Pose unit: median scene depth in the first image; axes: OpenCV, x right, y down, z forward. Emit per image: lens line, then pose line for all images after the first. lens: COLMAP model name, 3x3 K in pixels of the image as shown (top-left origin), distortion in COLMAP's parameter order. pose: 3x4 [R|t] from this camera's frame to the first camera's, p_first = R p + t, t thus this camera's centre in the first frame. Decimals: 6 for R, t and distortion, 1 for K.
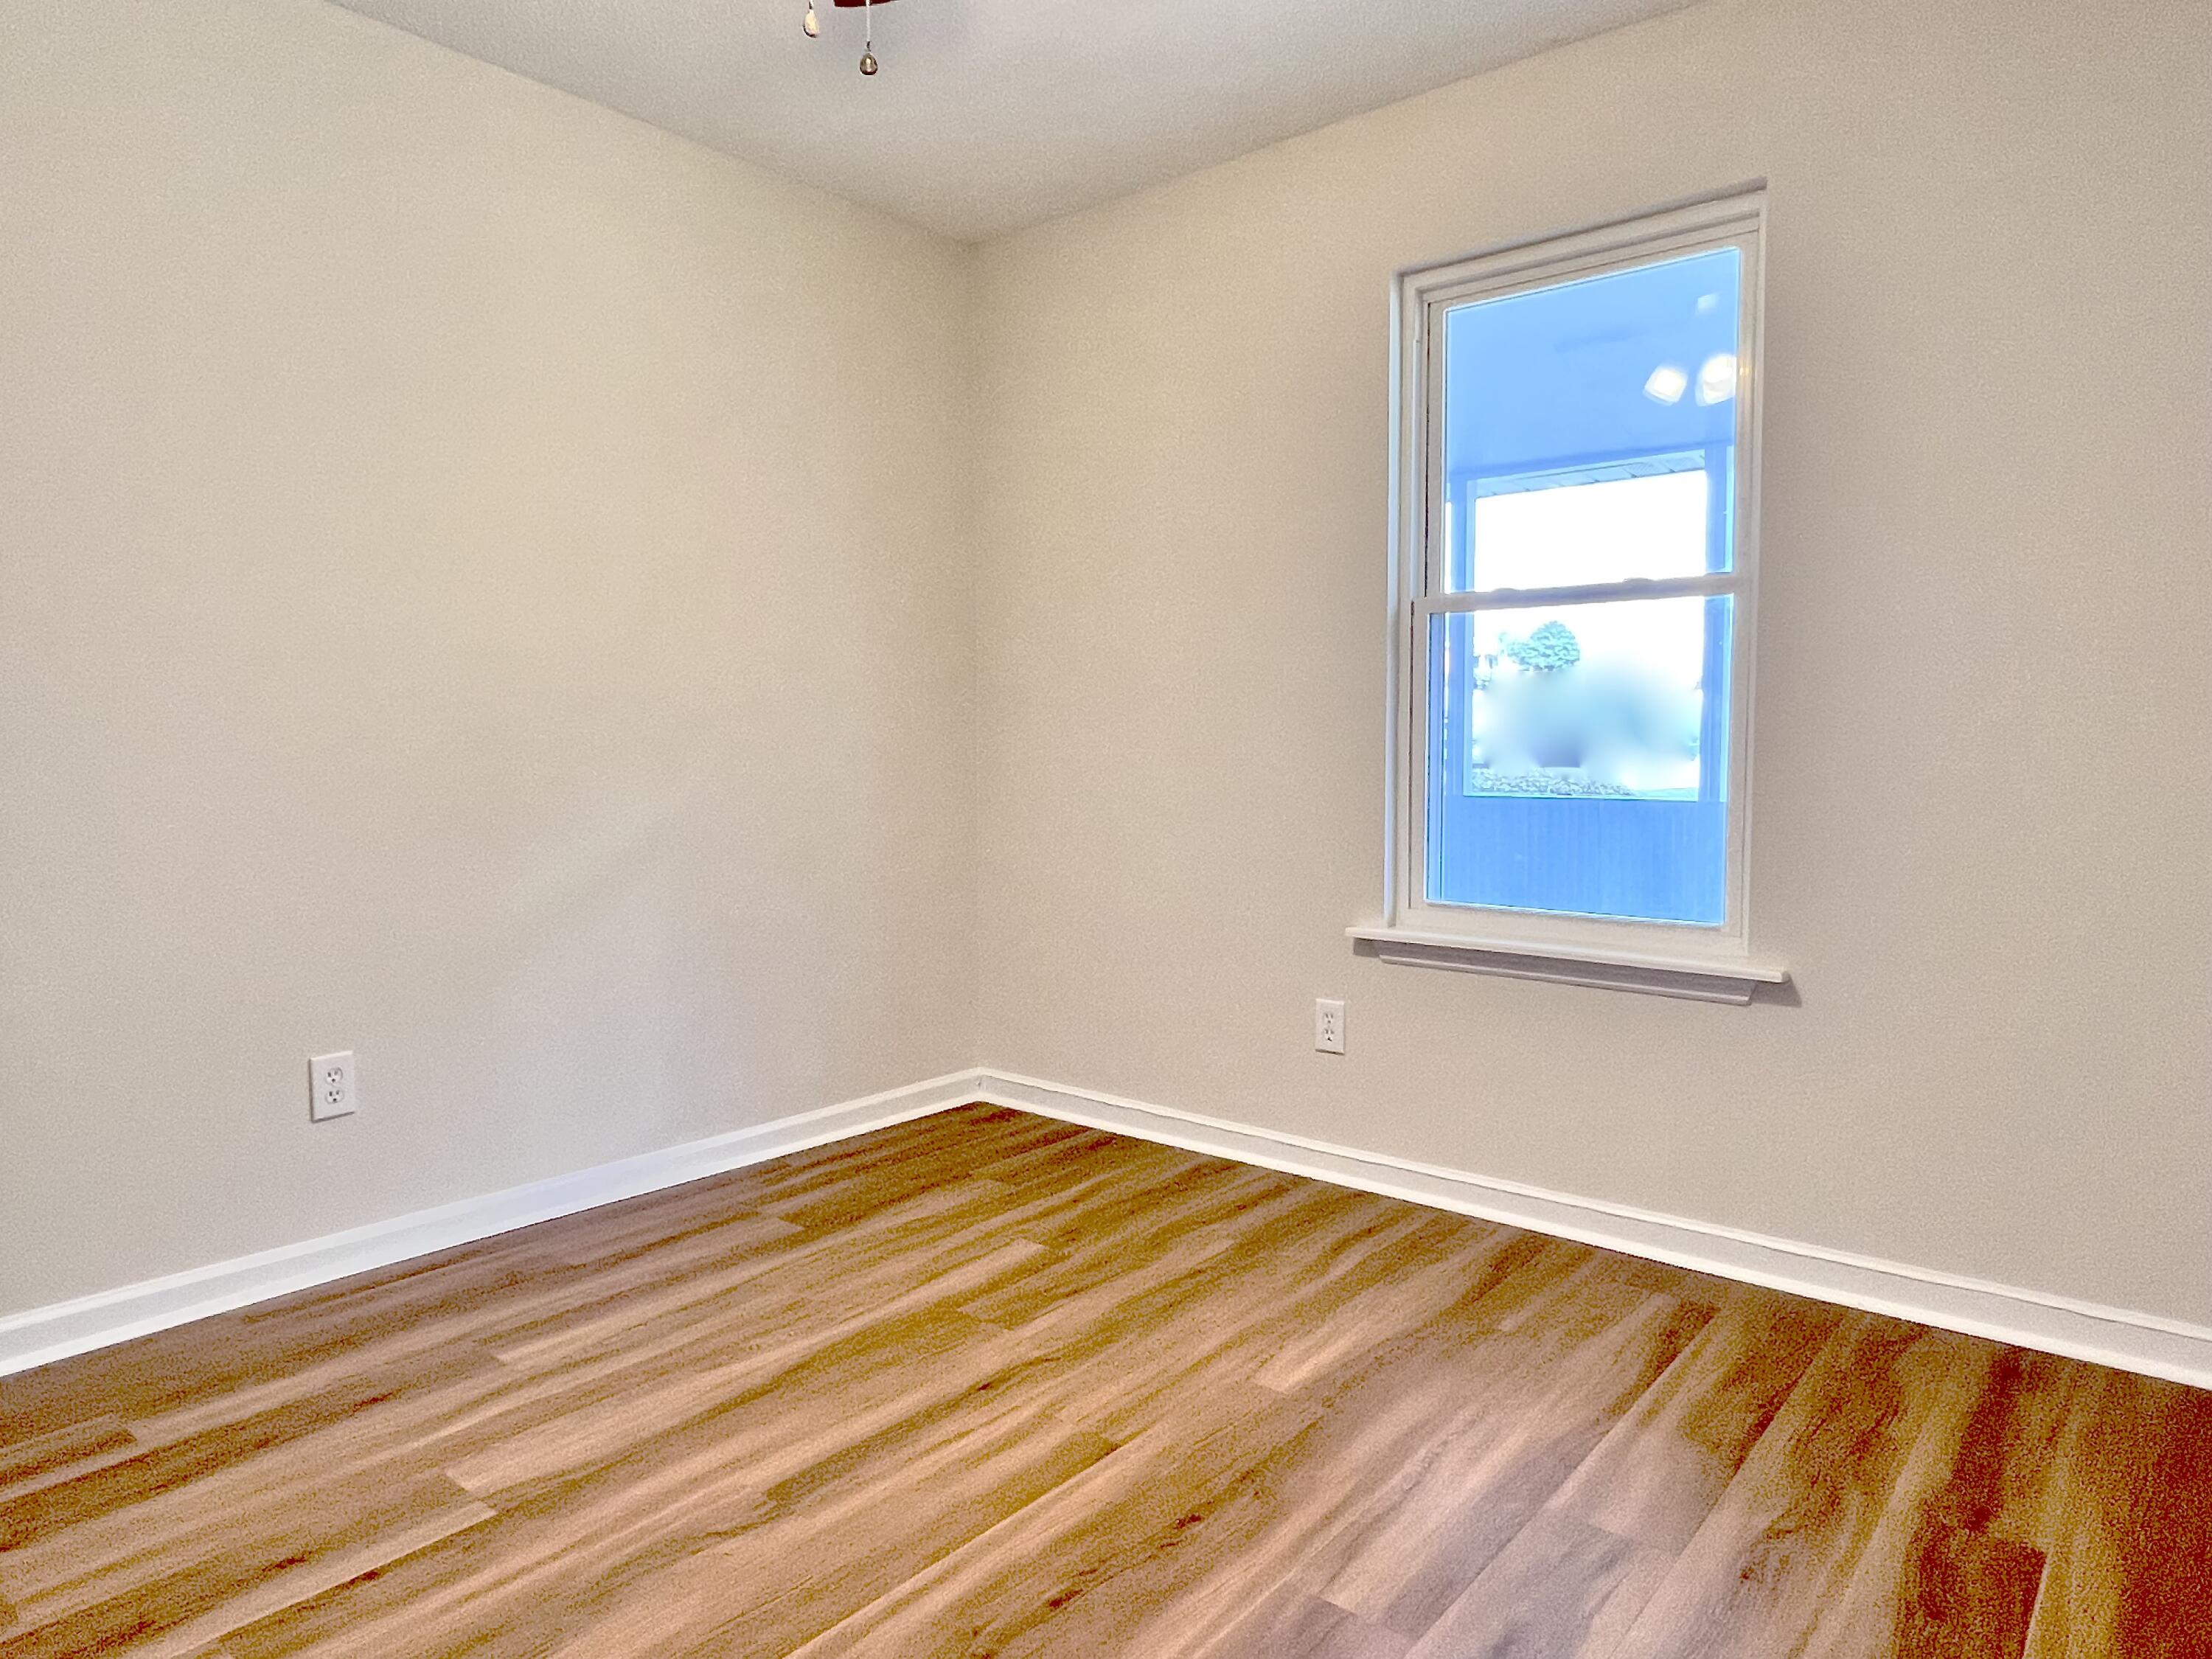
lens RADIAL K [[1388.2, 0, 1096.3], [0, 1388.2, 831.5], [0, 0, 1]] dist [-0.000820, 0.000454]
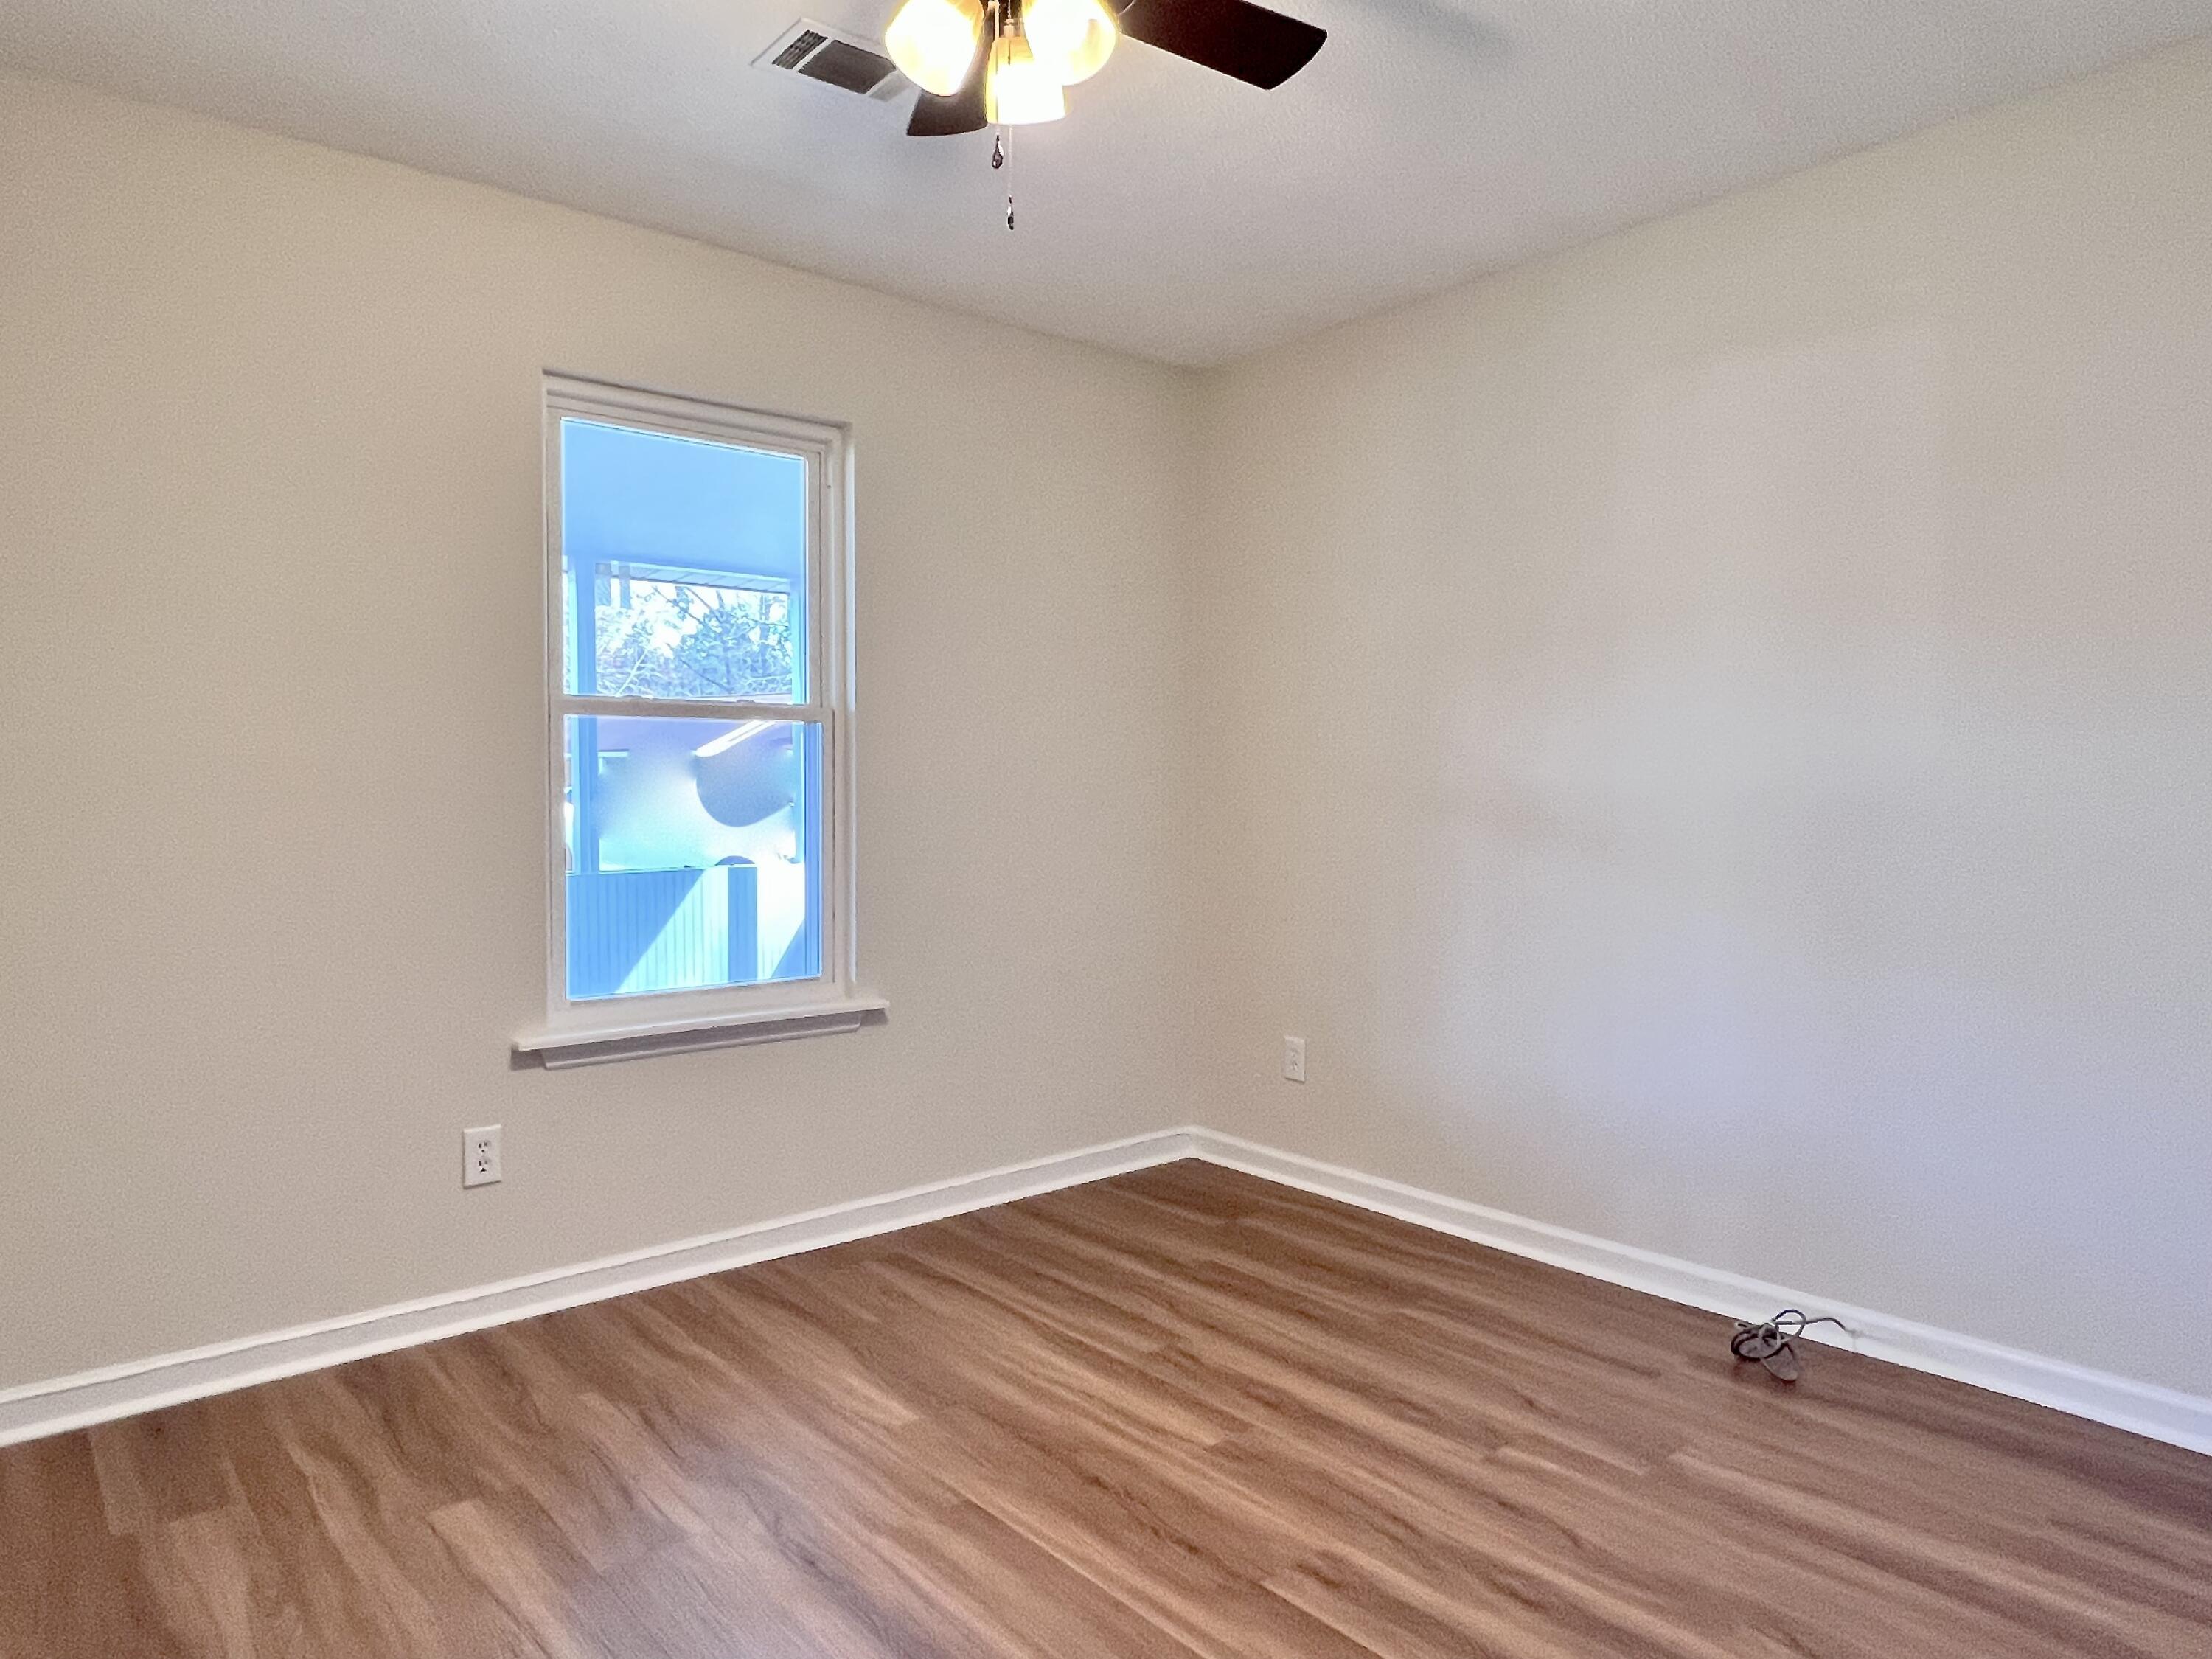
lens RADIAL K [[1388.2, 0, 1096.3], [0, 1388.2, 831.5], [0, 0, 1]] dist [-0.000820, 0.000454]
pose [[0.161448, -0.027199, 0.986506, -0.826627], [0.069529, 0.997450, 0.016122, -0.073479], [-0.984429, 0.065988, 0.162927, 0.554531]]
